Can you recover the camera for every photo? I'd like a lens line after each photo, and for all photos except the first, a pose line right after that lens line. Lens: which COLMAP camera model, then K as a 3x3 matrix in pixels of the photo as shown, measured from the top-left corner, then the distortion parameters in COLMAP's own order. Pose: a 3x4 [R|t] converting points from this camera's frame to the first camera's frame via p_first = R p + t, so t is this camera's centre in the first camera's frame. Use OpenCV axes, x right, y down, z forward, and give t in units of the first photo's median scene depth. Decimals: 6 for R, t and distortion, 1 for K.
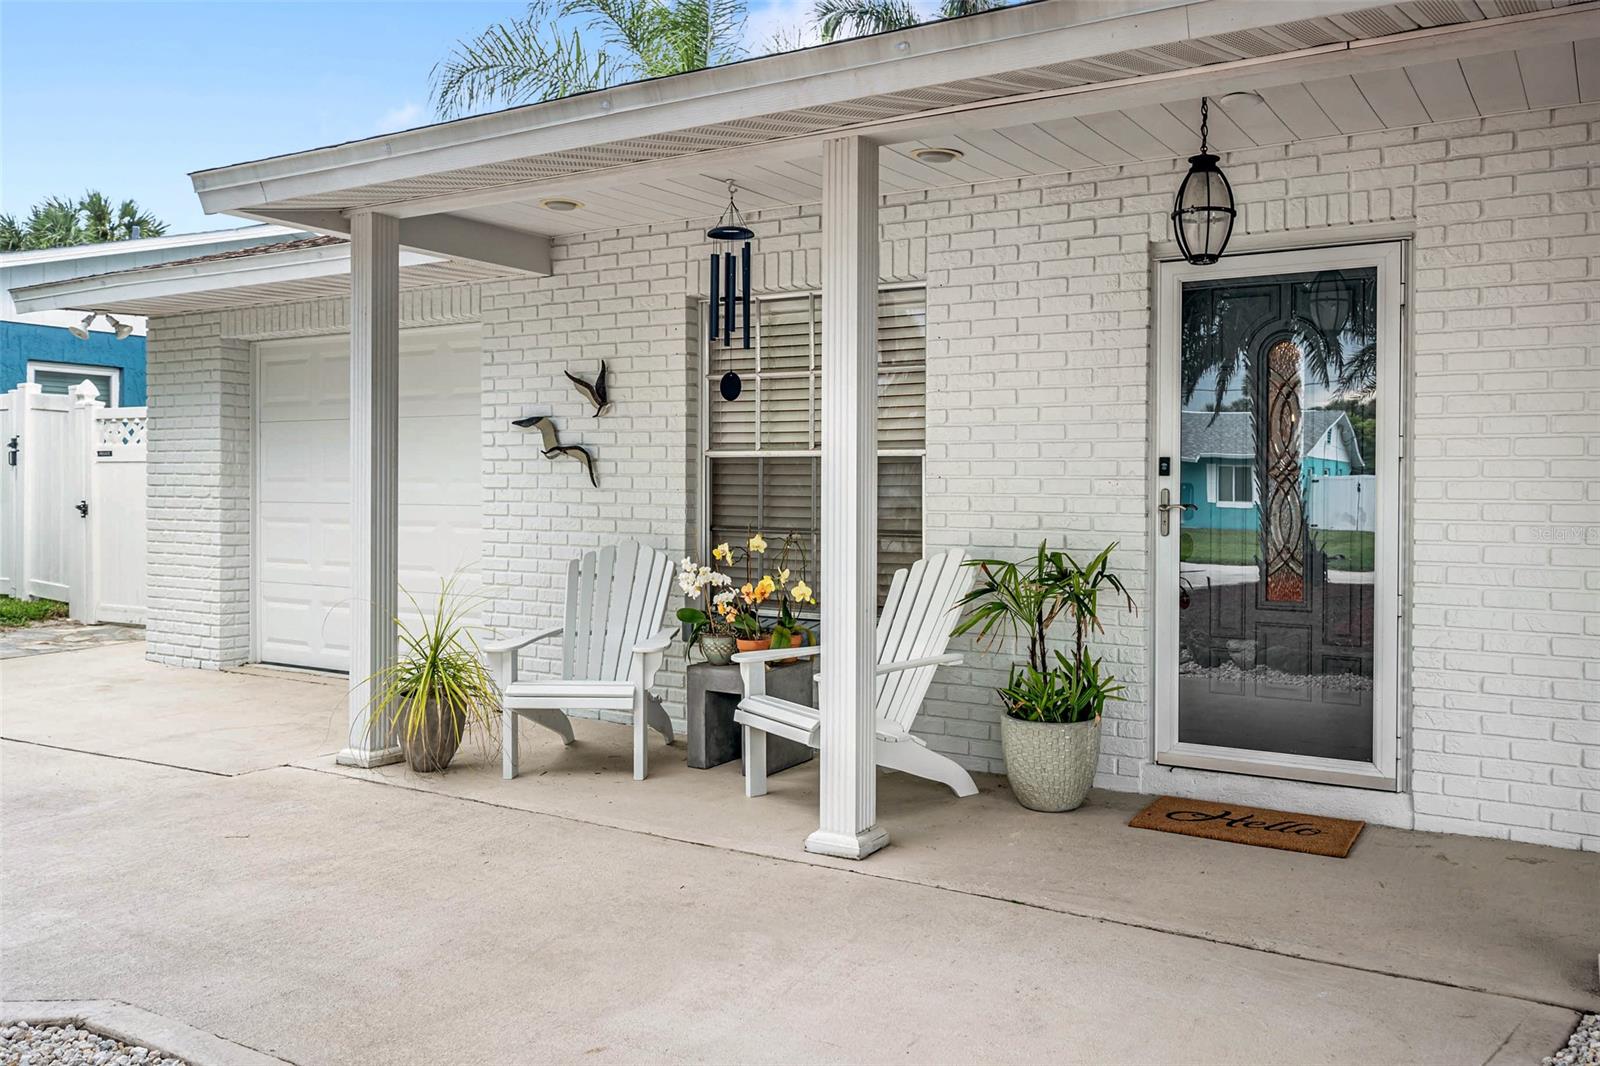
lens RADIAL K [[1193.3, 0, 861.0], [0, 1193.3, 498.9], [0, 0, 1]] dist [0.001254, 0.000148]
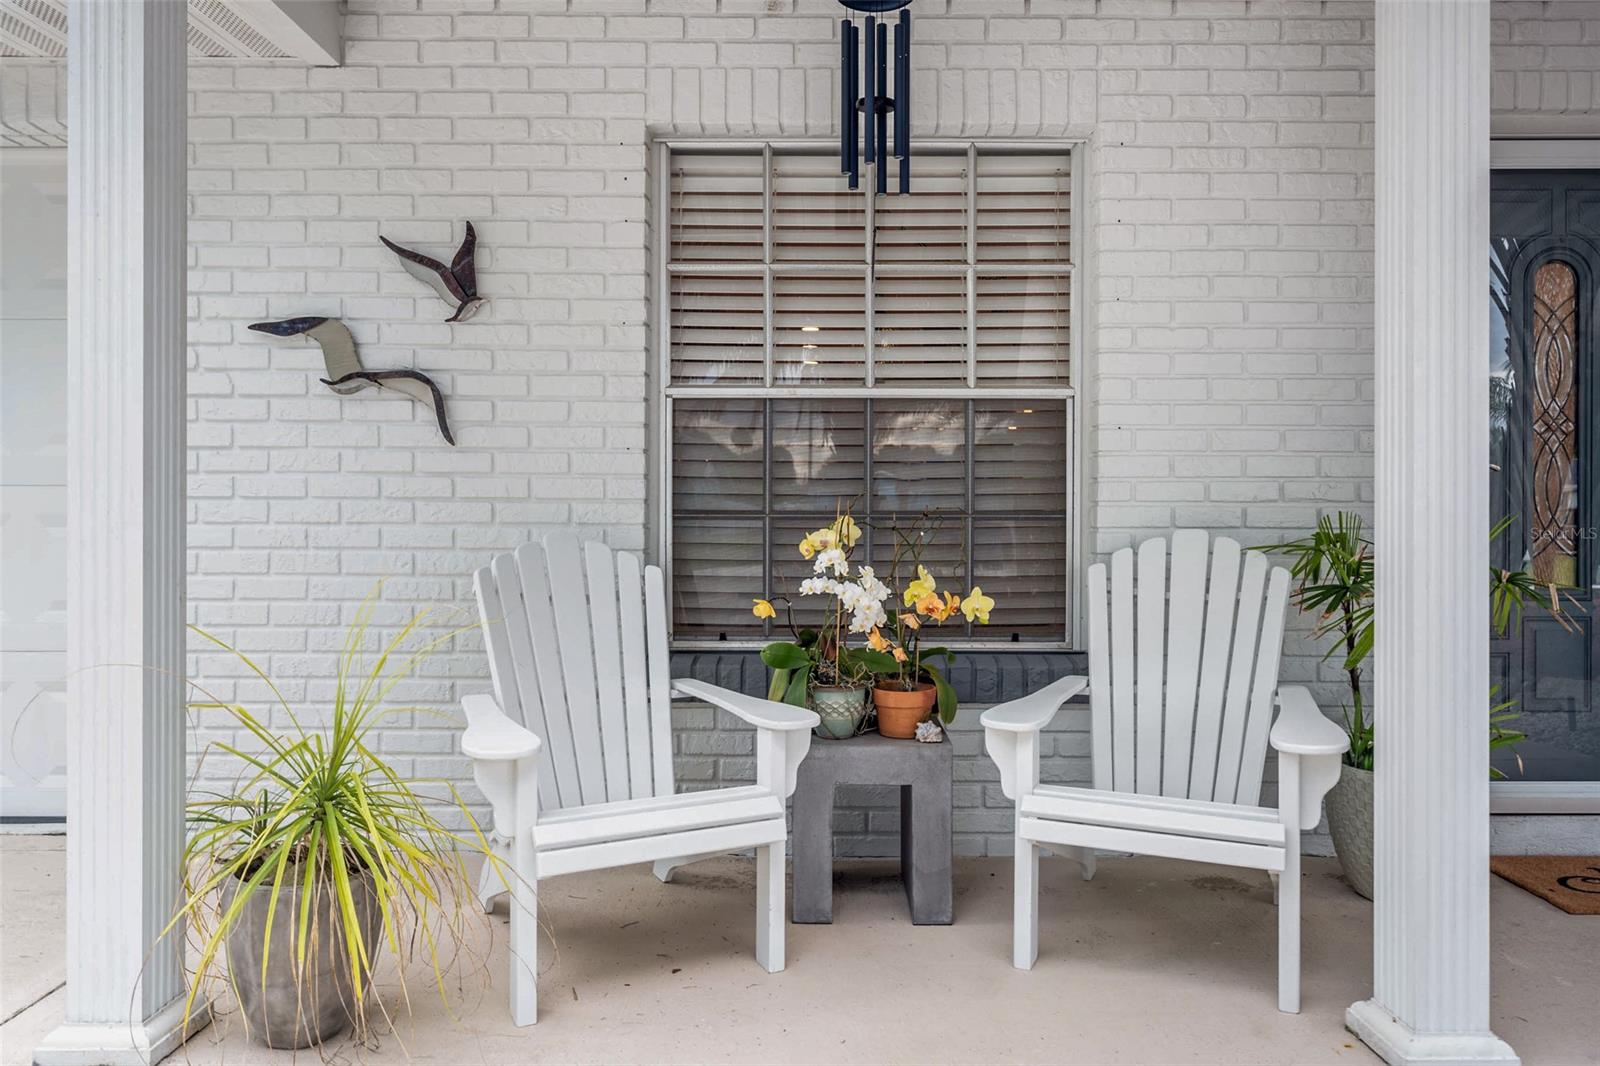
lens RADIAL K [[1114.3, 0, 799.4], [0, 1114.3, 525.6], [0, 0, 1]] dist [0.002386, 0.000447]
pose [[0.870913, -0.005301, 0.491408, -0.343898], [0.007824, 0.999965, -0.003078, 0.032292], [-0.491374, 0.006526, 0.870924, 0.461225]]
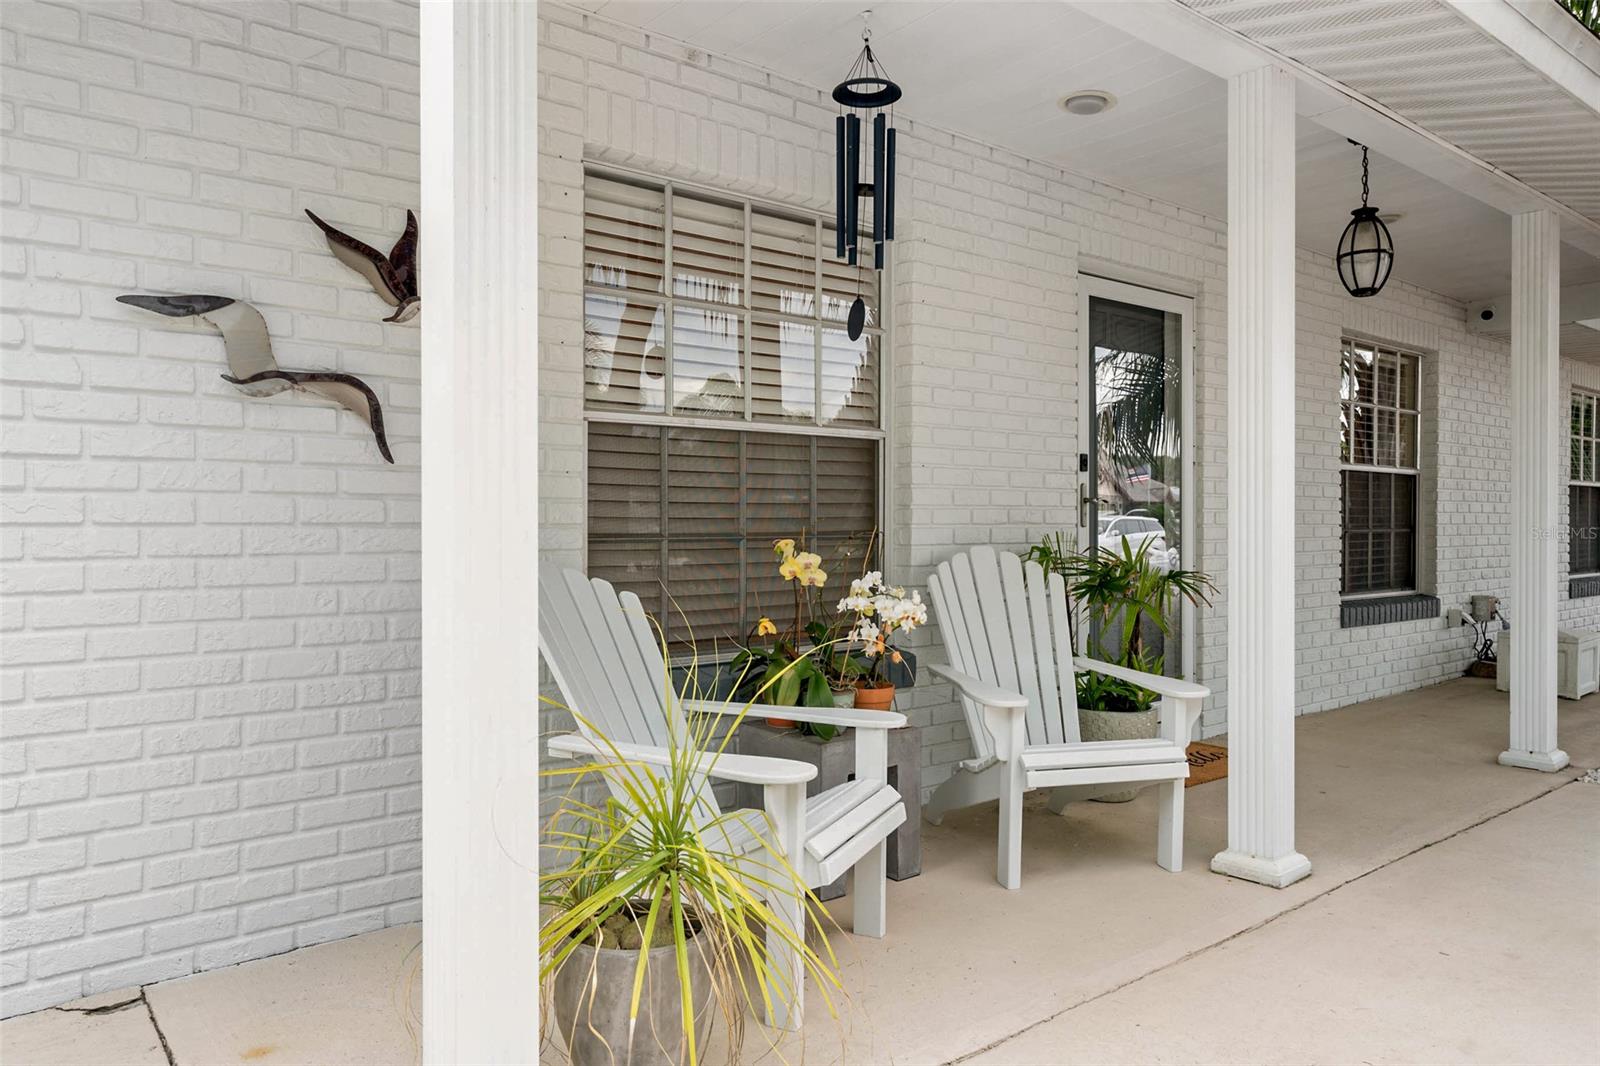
lens RADIAL K [[1113.2, 0, 800.0], [0, 1113.2, 533.0], [0, 0, 1]] dist [0.002369, 0.001431]
pose [[0.353081, -0.015665, 0.935462, -0.604590], [0.012801, 0.999847, 0.011911, 0.016417], [-0.935505, 0.007769, 0.353227, 0.685346]]
